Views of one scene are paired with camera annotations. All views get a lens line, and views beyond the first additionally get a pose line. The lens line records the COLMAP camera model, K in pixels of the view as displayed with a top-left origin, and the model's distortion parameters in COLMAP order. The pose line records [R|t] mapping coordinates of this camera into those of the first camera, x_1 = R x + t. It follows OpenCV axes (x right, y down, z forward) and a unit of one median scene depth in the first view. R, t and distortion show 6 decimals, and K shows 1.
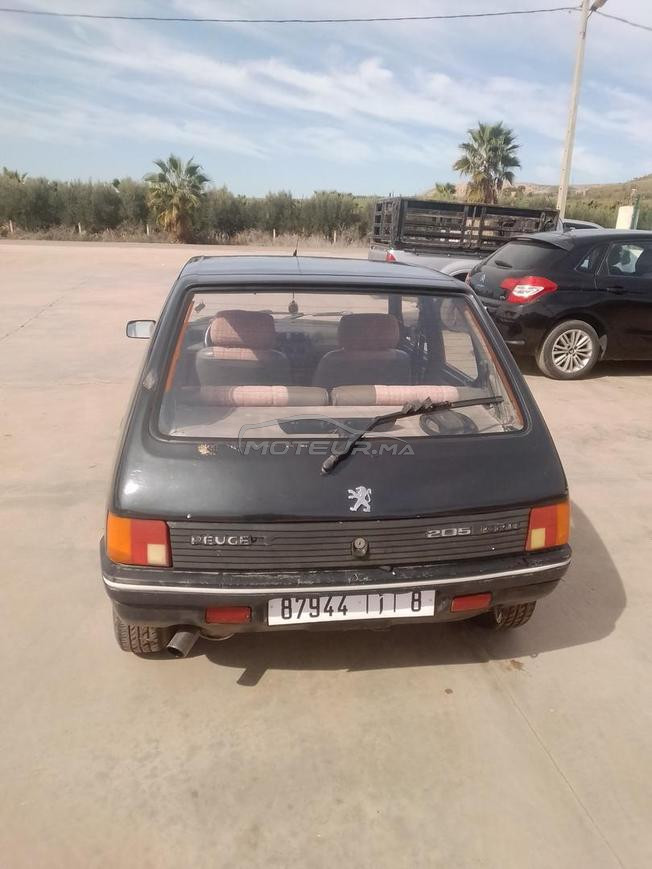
lens RADIAL K [[702.2, 0, 335.5], [0, 702.2, 440.3], [0, 0, 1]] dist [0.036273, -0.074932]
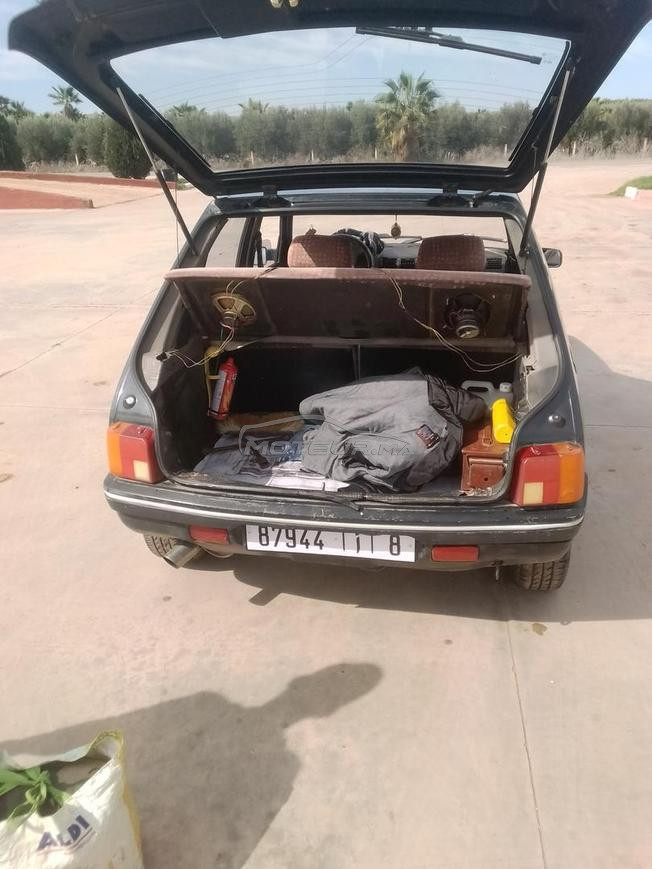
lens RADIAL K [[702.2, 0, 325.8], [0, 702.2, 442.6], [0, 0, 1]] dist [0.036273, -0.074932]
pose [[0.940257, 0.077942, -0.331424, 0.308564], [-0.043122, 0.992867, 0.111158, -0.010414], [0.337724, -0.090225, 0.936911, 0.082408]]
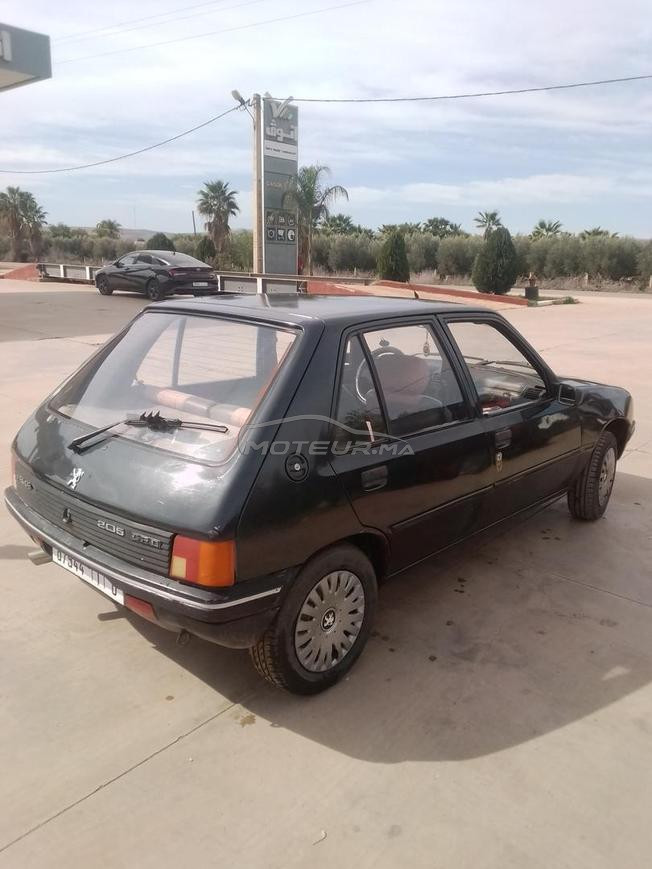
lens RADIAL K [[702.2, 0, 333.2], [0, 702.2, 437.7], [0, 0, 1]] dist [0.036273, -0.074932]
pose [[0.596778, 0.168717, -0.784468, 1.102097], [-0.230156, 0.972557, 0.034080, -0.115698], [0.768690, 0.160212, 0.619232, 0.493244]]
